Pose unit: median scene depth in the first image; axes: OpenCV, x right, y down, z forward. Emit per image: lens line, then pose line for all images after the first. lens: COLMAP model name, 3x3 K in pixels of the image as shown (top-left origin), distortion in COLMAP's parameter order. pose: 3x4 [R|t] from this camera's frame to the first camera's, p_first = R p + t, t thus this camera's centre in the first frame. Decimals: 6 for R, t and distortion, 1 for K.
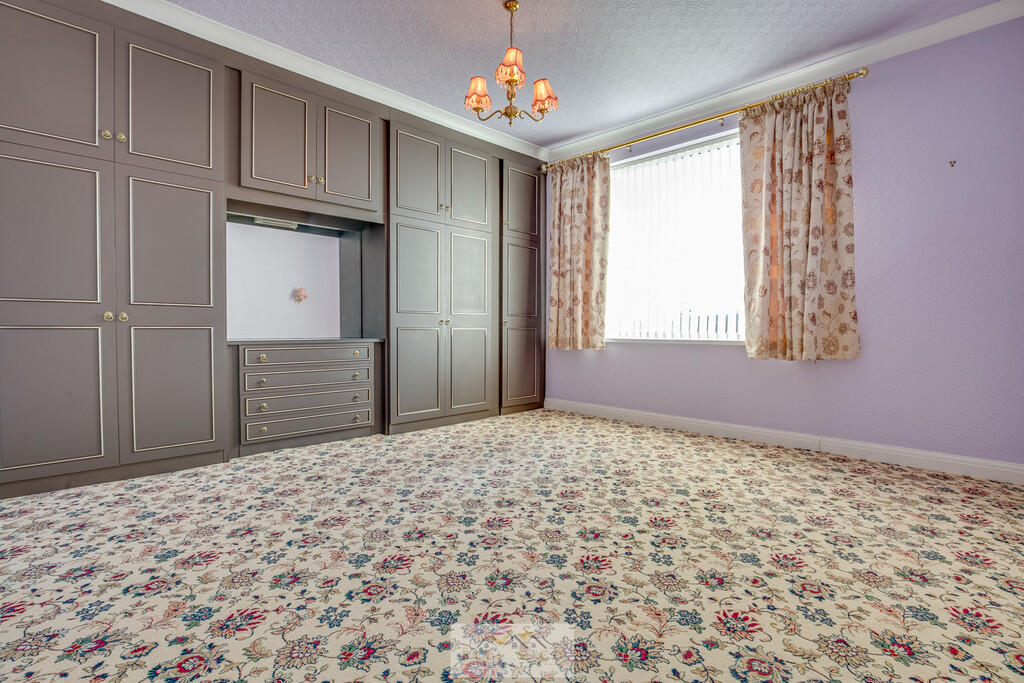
lens RADIAL K [[474.9, 0, 511.9], [0, 474.9, 324.1], [0, 0, 1]] dist [-0.023991, 0.000422]
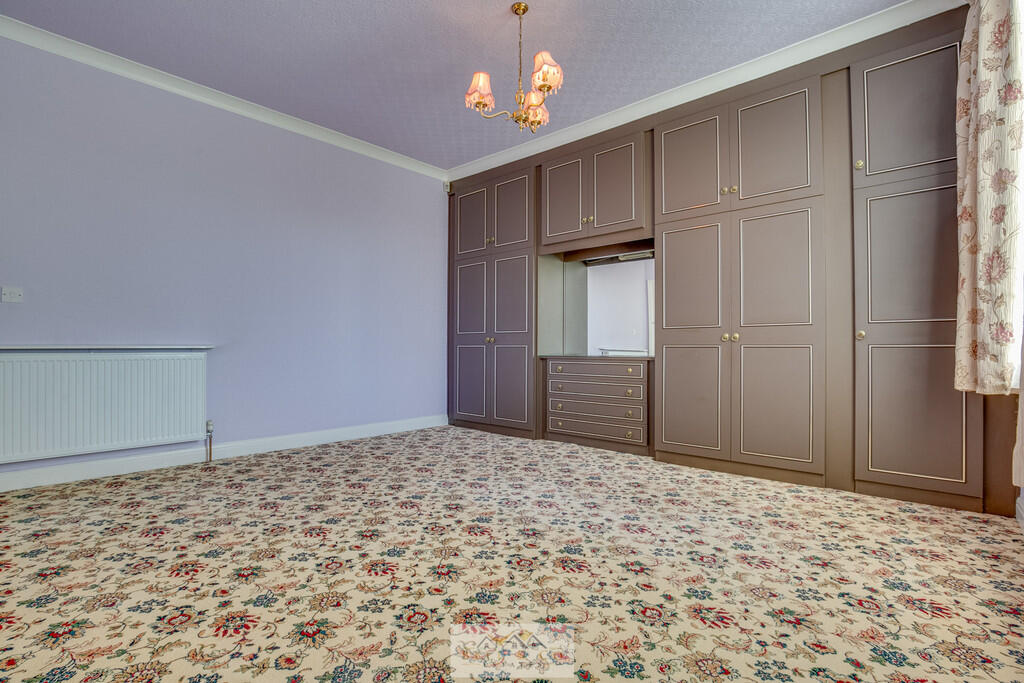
lens RADIAL K [[463.0, 0, 512.0], [0, 463.0, 341.5], [0, 0, 1]] dist [-0.048475, 0.010769]
pose [[0.065985, -0.024872, -0.997511, 0.202744], [0.010061, 0.999655, -0.024260, 0.005625], [0.997770, -0.008435, 0.066213, 0.205793]]
